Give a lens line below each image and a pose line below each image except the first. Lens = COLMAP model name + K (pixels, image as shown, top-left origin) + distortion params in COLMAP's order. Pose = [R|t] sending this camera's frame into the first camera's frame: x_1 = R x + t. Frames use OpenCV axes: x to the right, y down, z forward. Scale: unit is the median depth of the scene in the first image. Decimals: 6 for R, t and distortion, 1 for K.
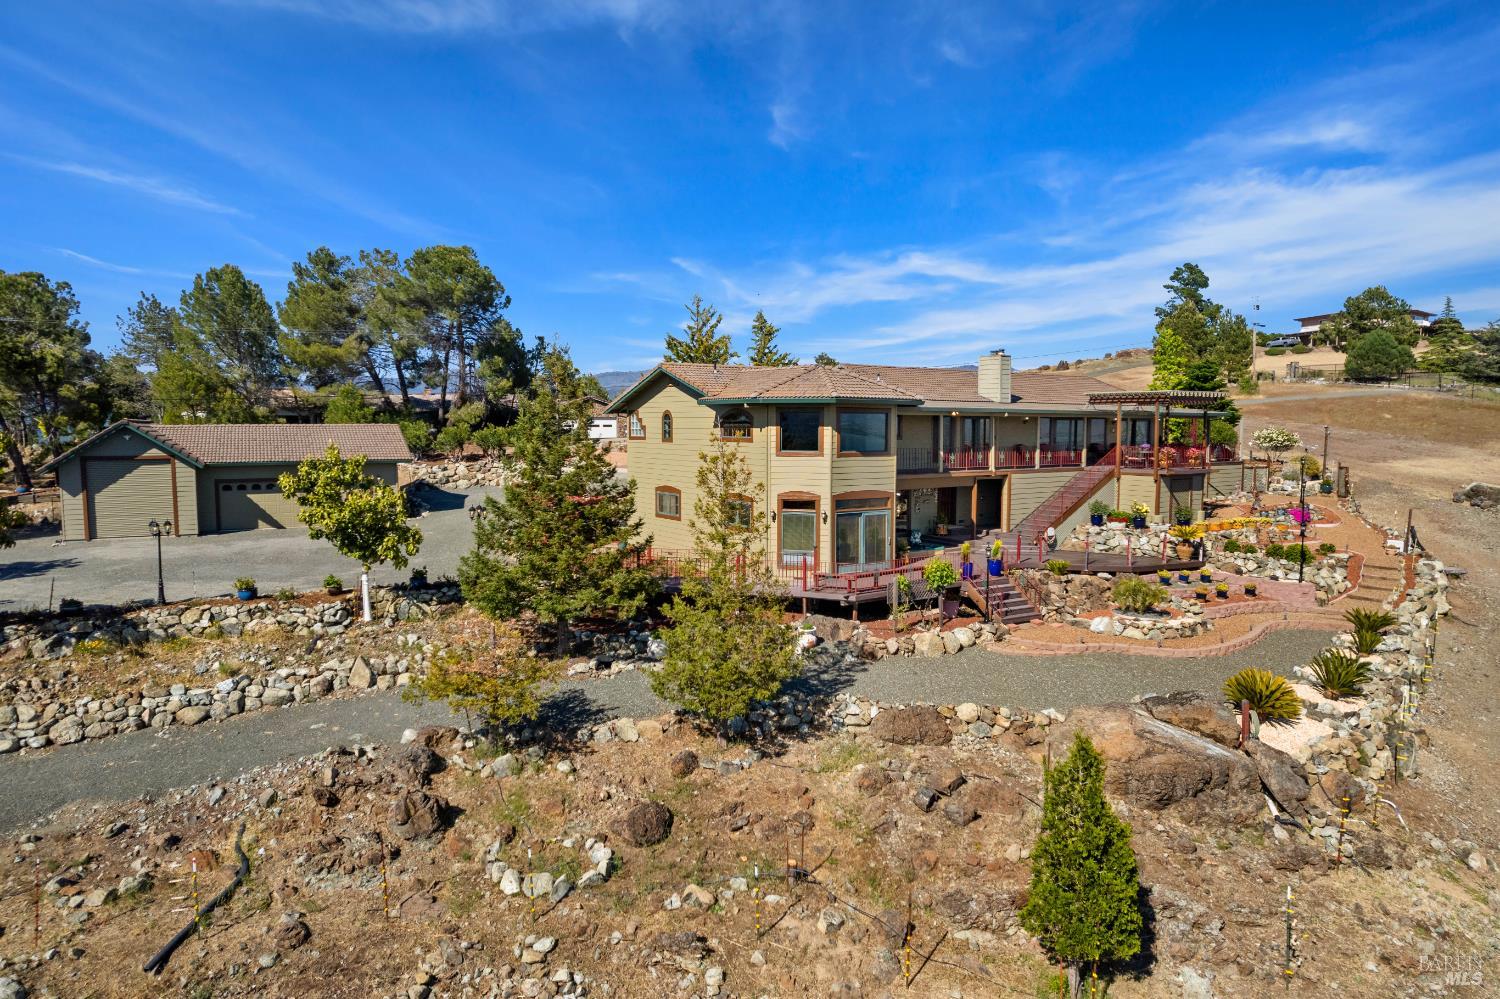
lens RADIAL K [[962.1, 0, 751.0], [0, 962.1, 499.5], [0, 0, 1]] dist [-0.048088, 0.027422]
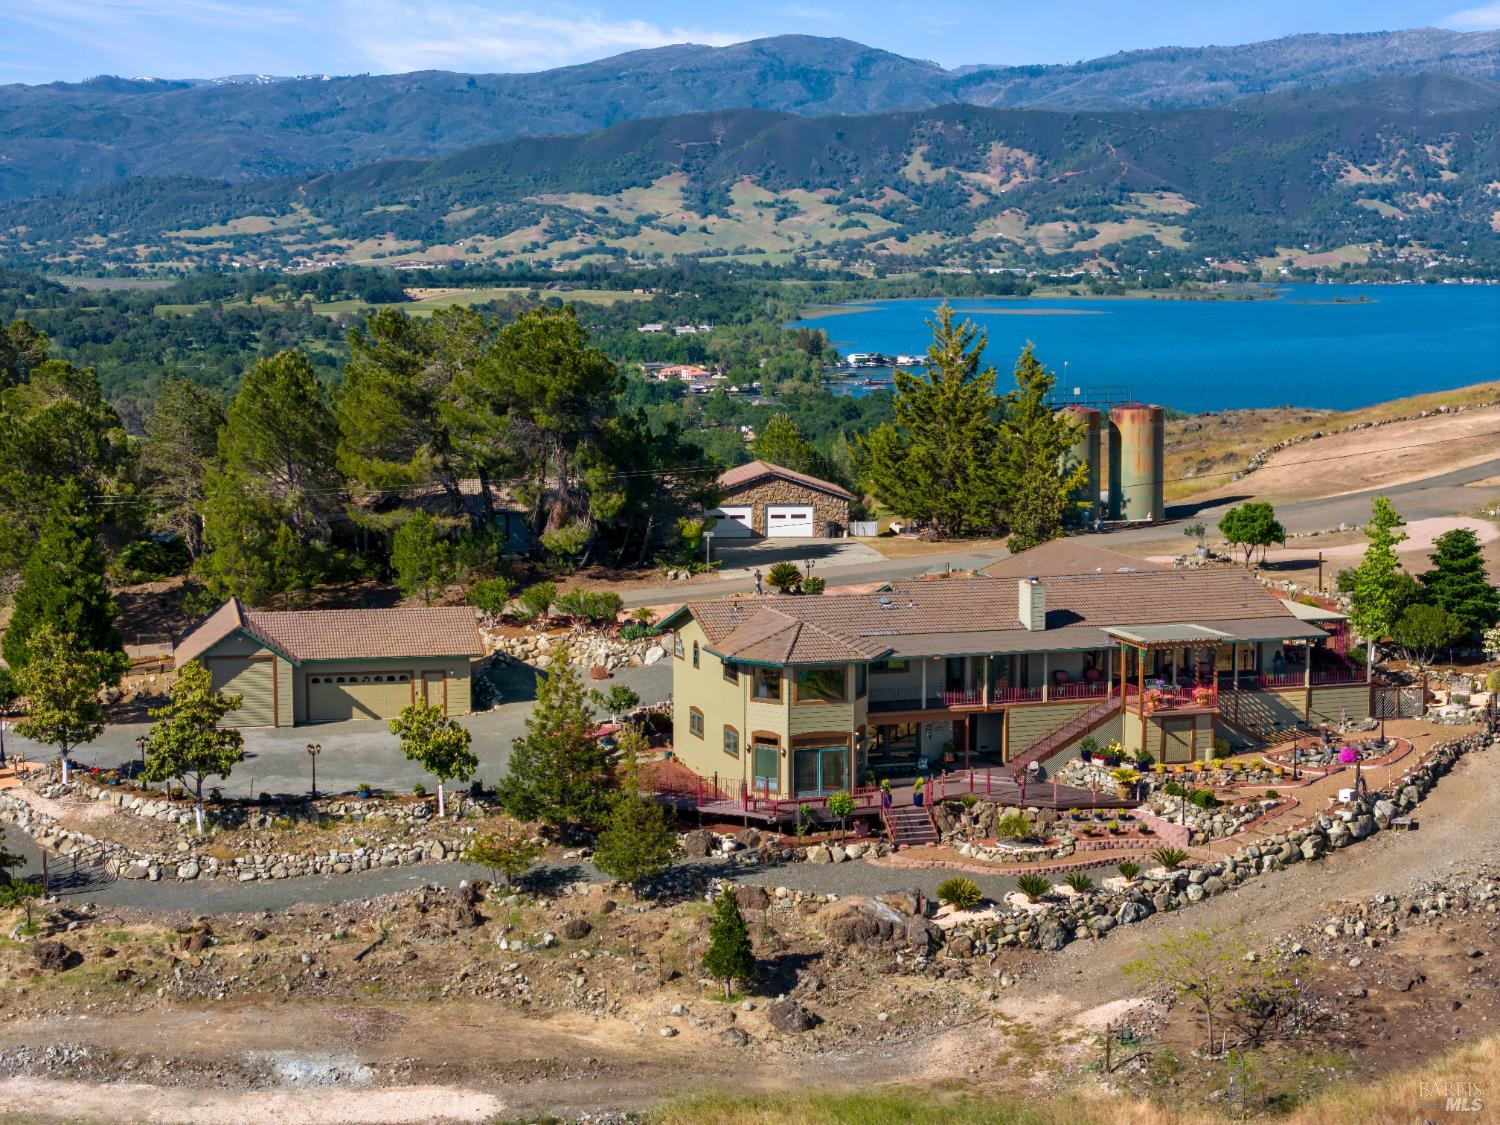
lens RADIAL K [[3060.0, 0, 764.5], [0, 3060.0, 554.5], [0, 0, 1]] dist [-0.148411, 0.000000]
pose [[0.962802, 0.030182, -0.268517, 1.377430], [-0.020126, 0.998992, 0.040124, -0.492645], [0.269457, -0.033227, 0.962439, -3.505476]]
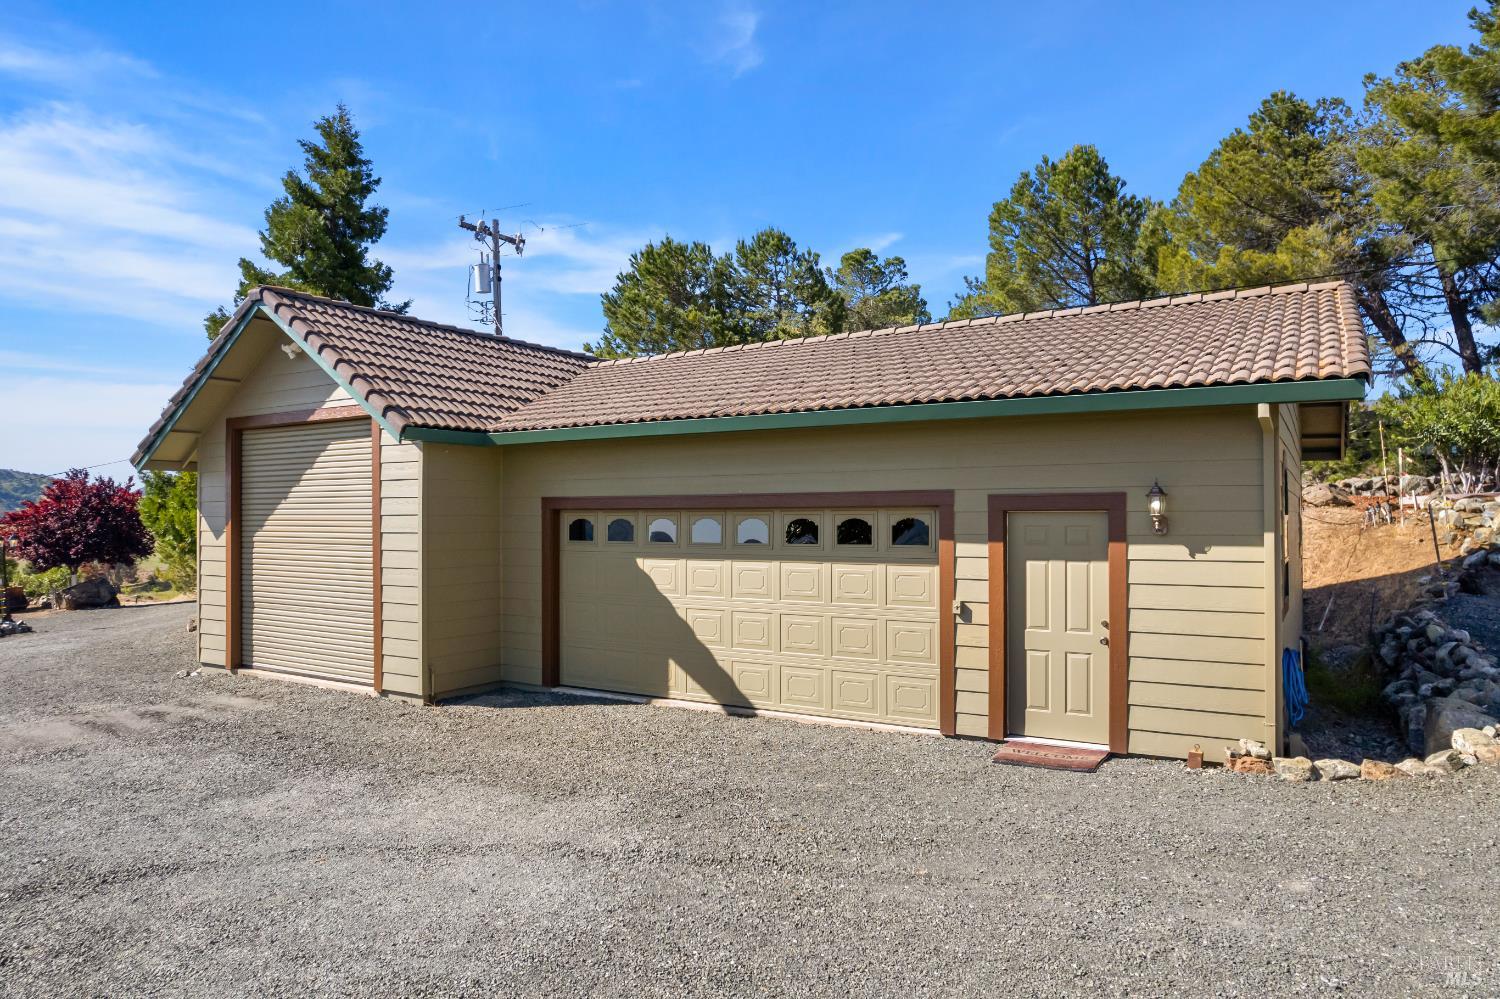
lens RADIAL K [[962.1, 0, 742.3], [0, 962.1, 526.0], [0, 0, 1]] dist [-0.048088, 0.027422]
pose [[0.517943, 0.004537, -0.855403, -0.490833], [-0.065252, 0.997282, -0.034220, -0.012531], [0.852923, 0.073541, 0.516831, 1.481573]]
